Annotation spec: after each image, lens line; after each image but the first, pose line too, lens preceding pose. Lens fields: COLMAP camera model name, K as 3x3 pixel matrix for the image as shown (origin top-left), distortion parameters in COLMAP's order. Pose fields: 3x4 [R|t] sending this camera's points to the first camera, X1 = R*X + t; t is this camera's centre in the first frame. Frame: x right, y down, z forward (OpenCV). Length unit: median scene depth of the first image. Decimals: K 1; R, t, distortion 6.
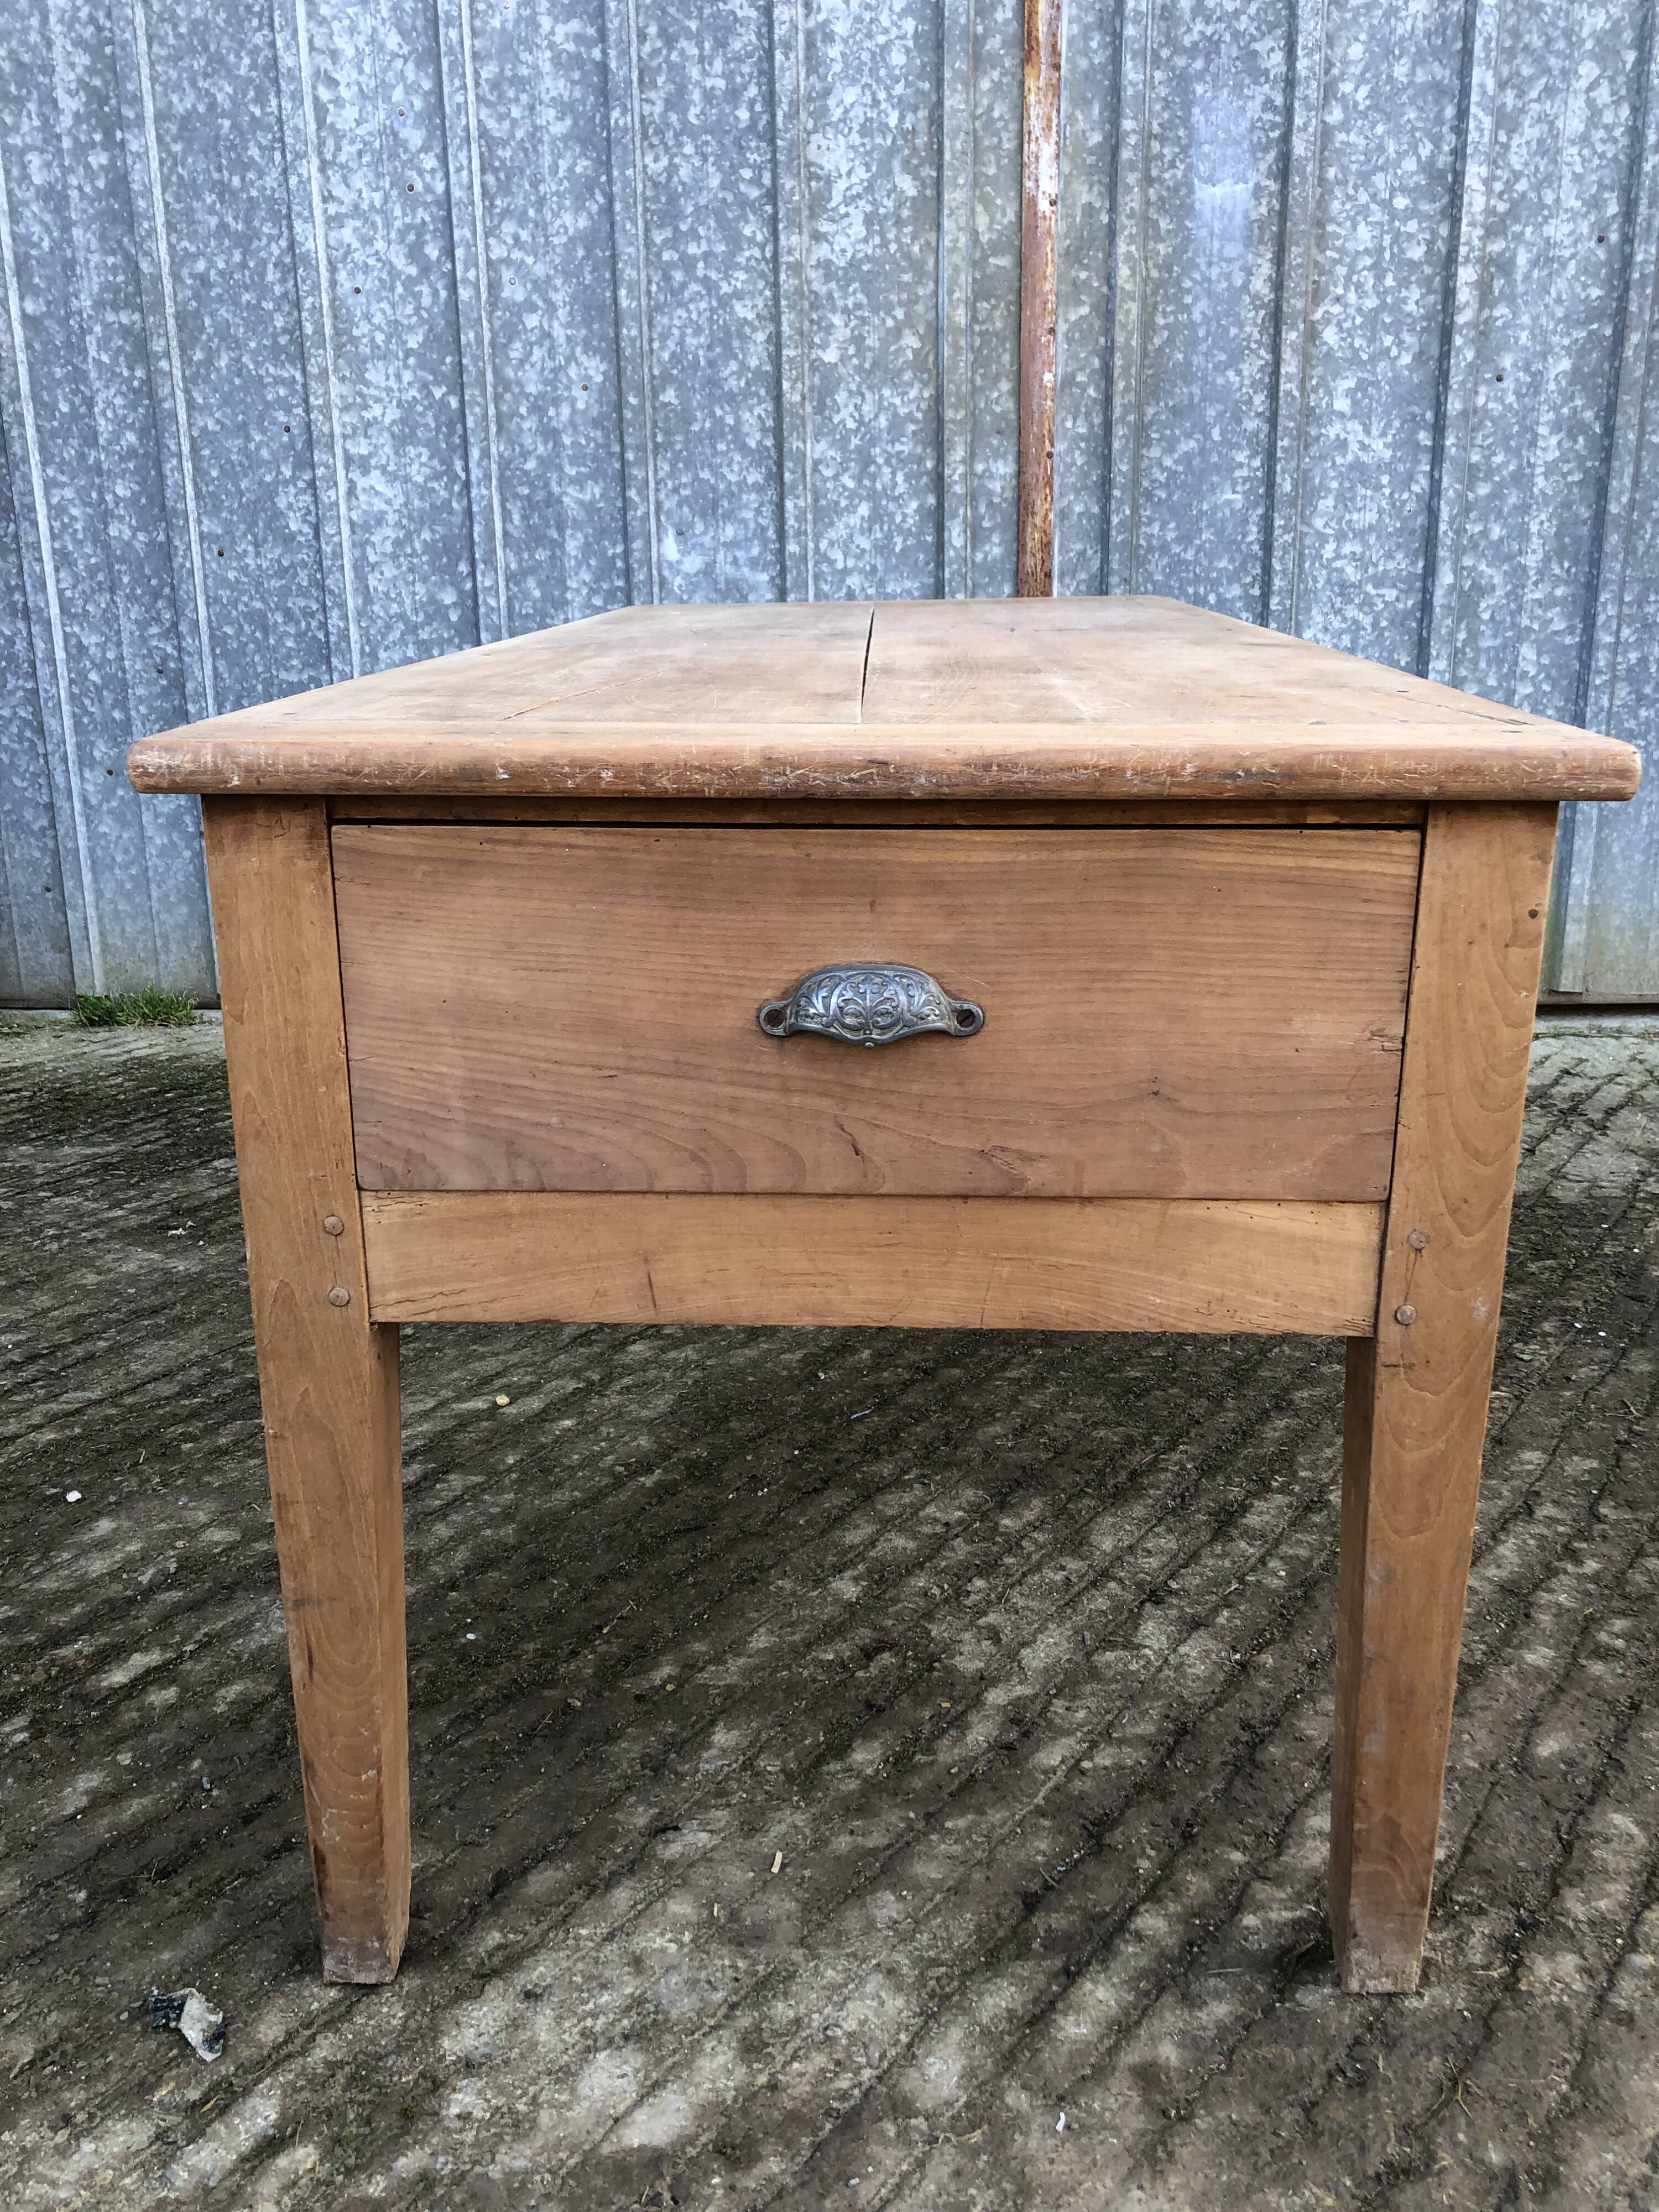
lens RADIAL K [[1815.7, 0, 839.0], [0, 1815.7, 1084.1], [0, 0, 1]] dist [-0.003798, 0.034458]
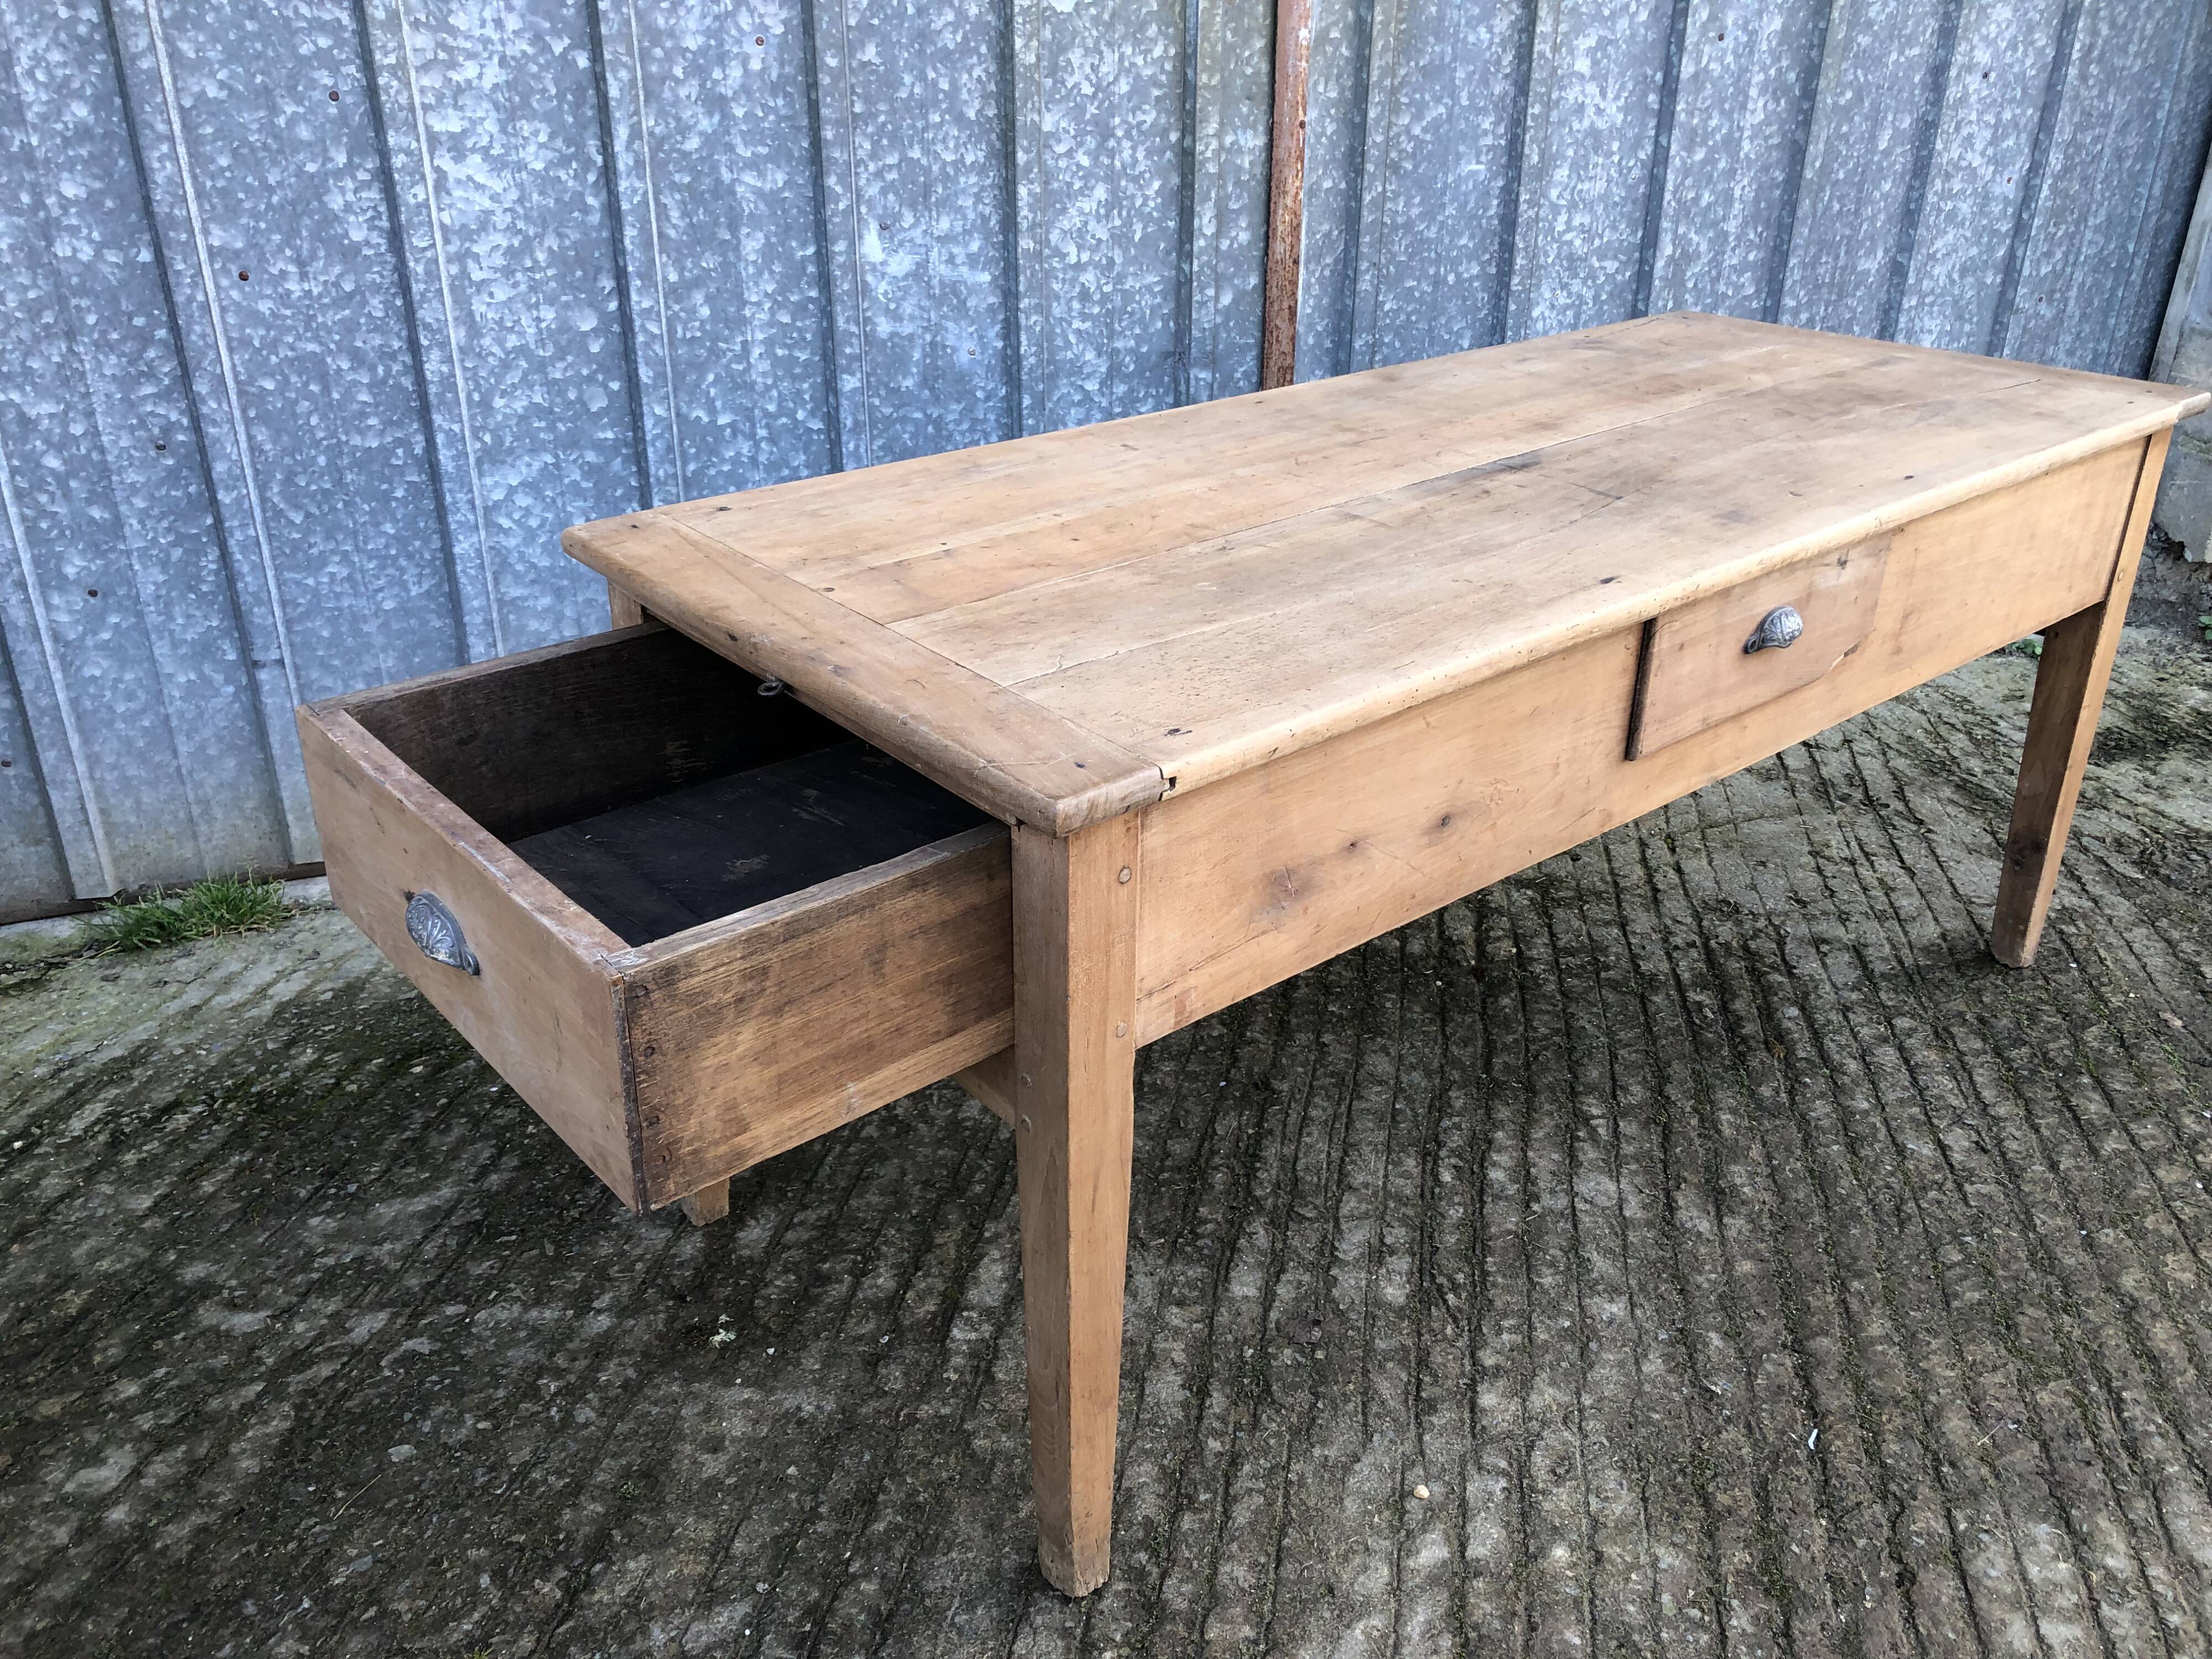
lens RADIAL K [[1815.7, 0, 1092.4], [0, 1815.7, 804.7], [0, 0, 1]] dist [-0.003798, 0.034458]
pose [[0.906915, -0.166239, 0.387130, -0.363178], [0.100539, 0.977712, 0.184315, -0.196734], [-0.409142, -0.128236, 0.903415, 0.211828]]
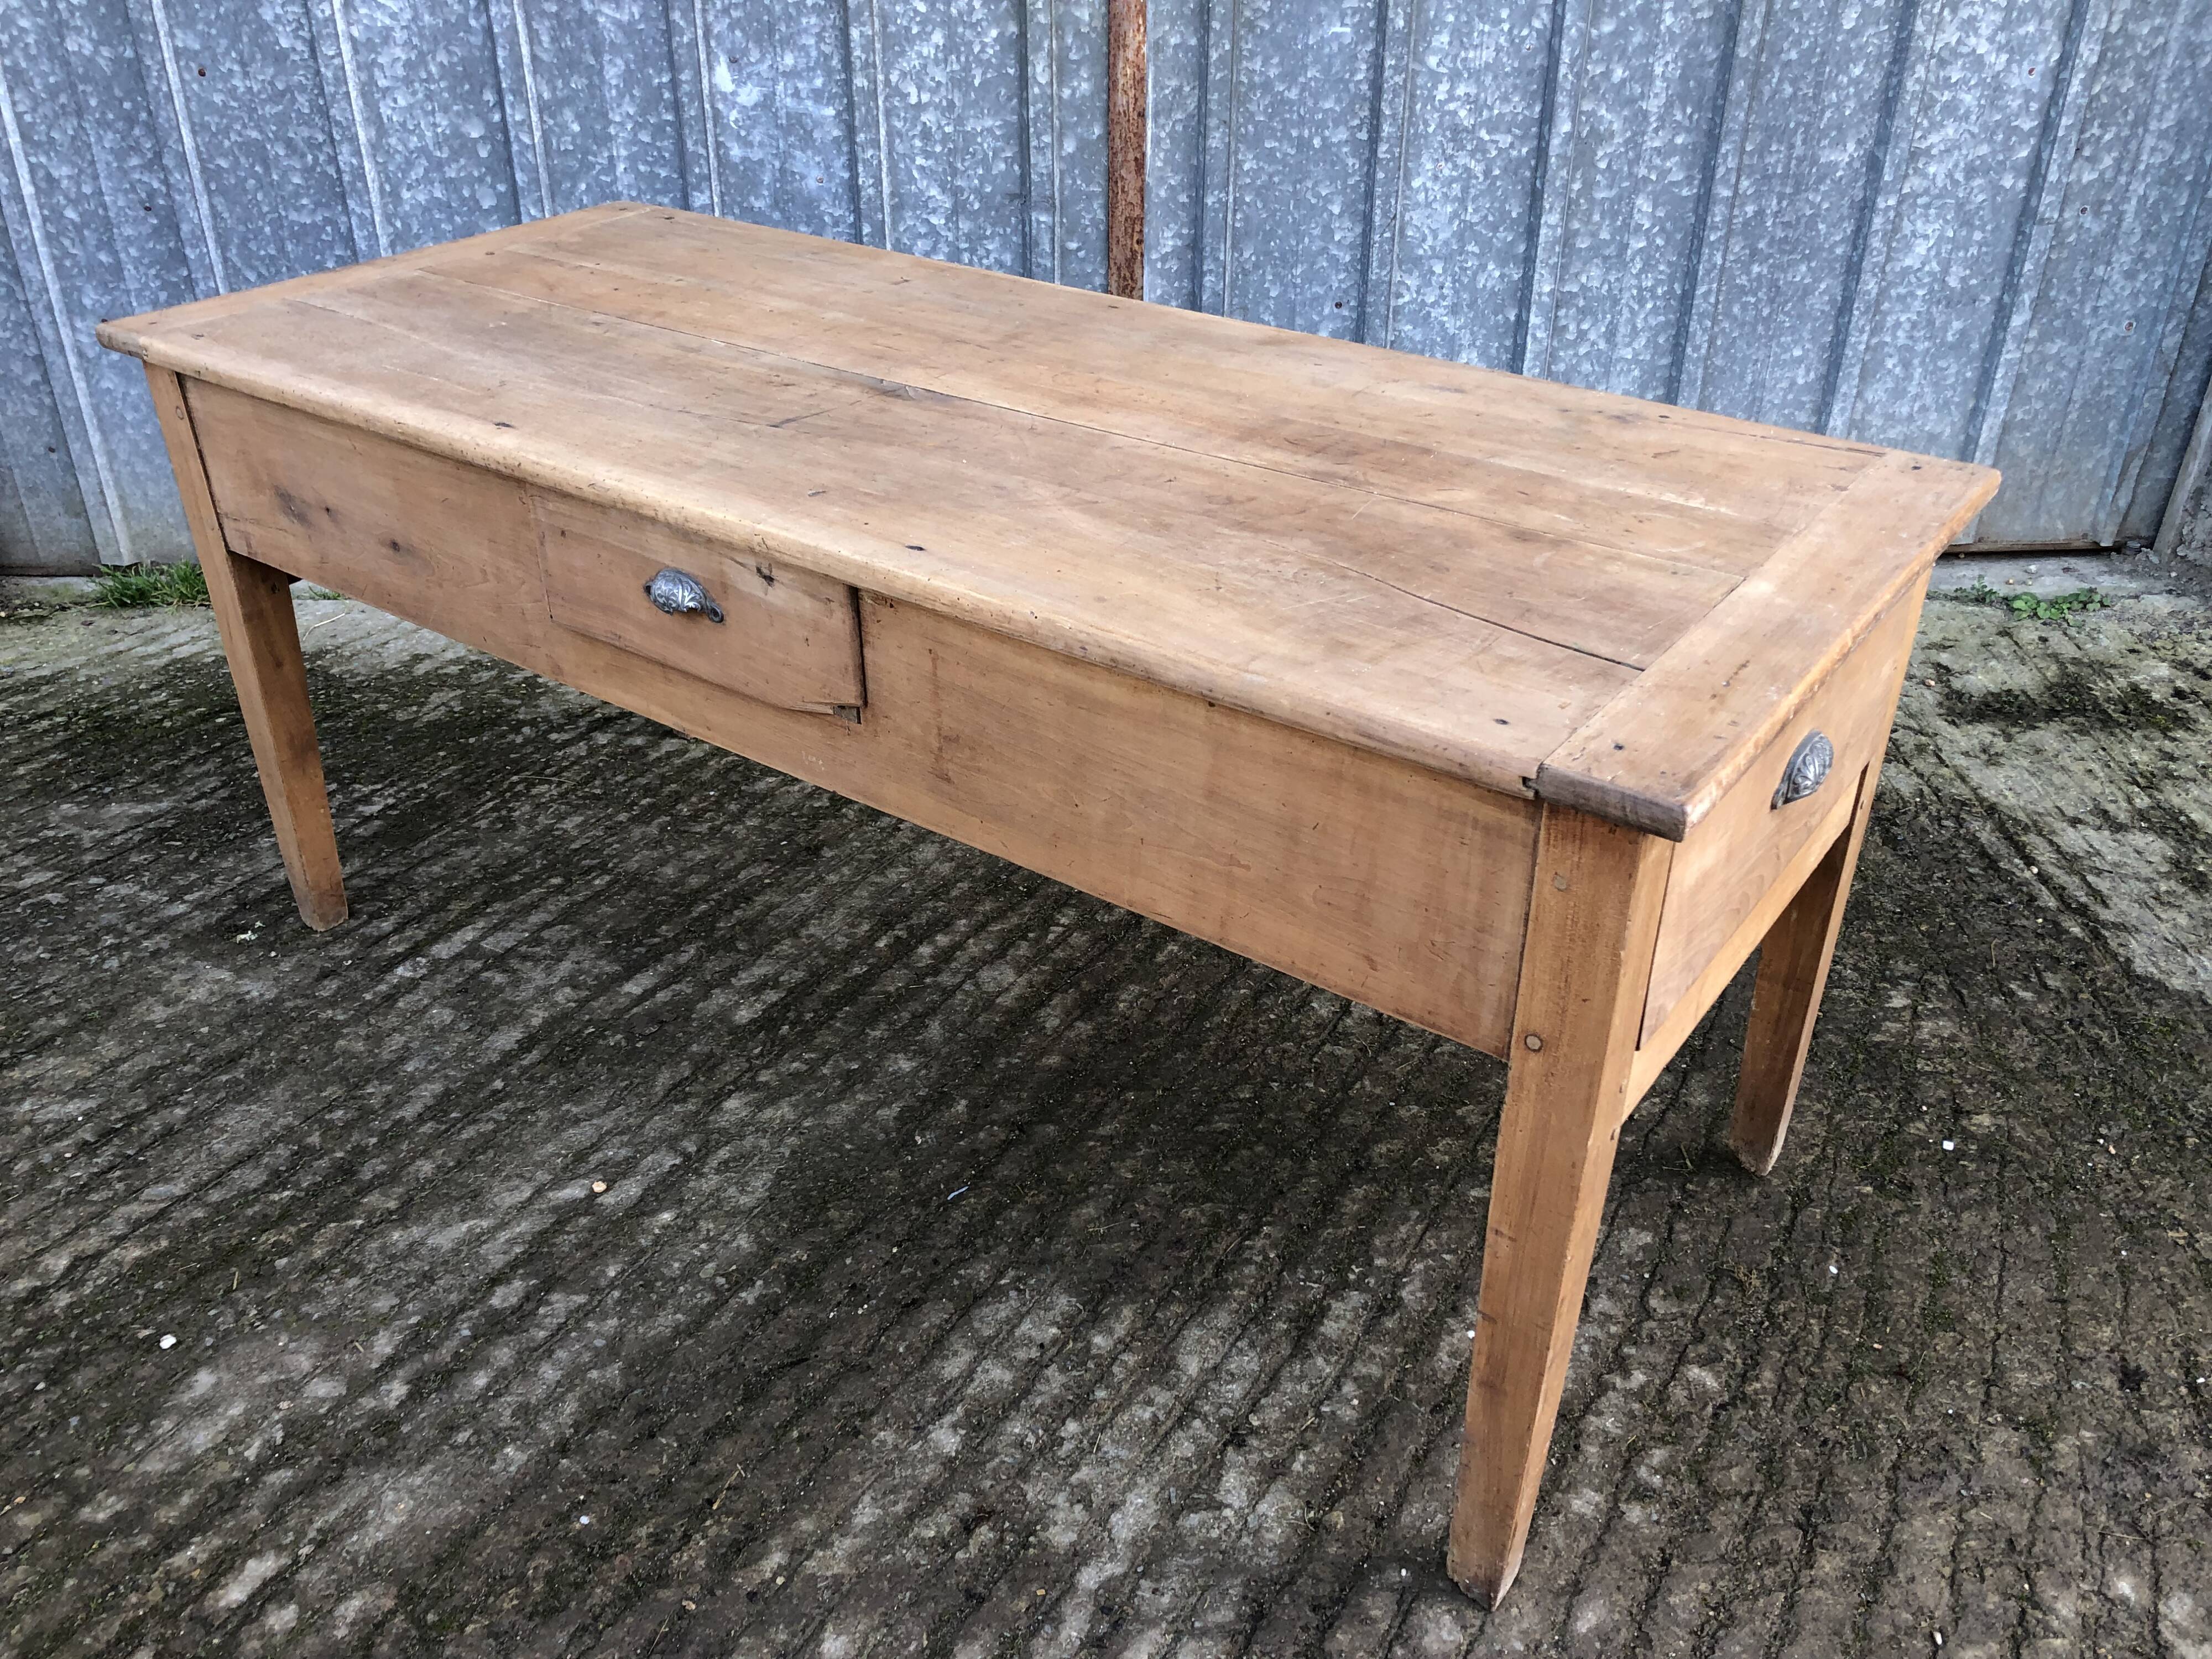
lens RADIAL K [[1815.7, 0, 1098.3], [0, 1815.7, 810.0], [0, 0, 1]] dist [-0.003798, 0.034458]
pose [[0.996170, -0.028301, 0.082730, 0.007434], [0.007861, 0.971324, 0.237631, -0.158862], [-0.087083, -0.236070, 0.967826, 0.030394]]
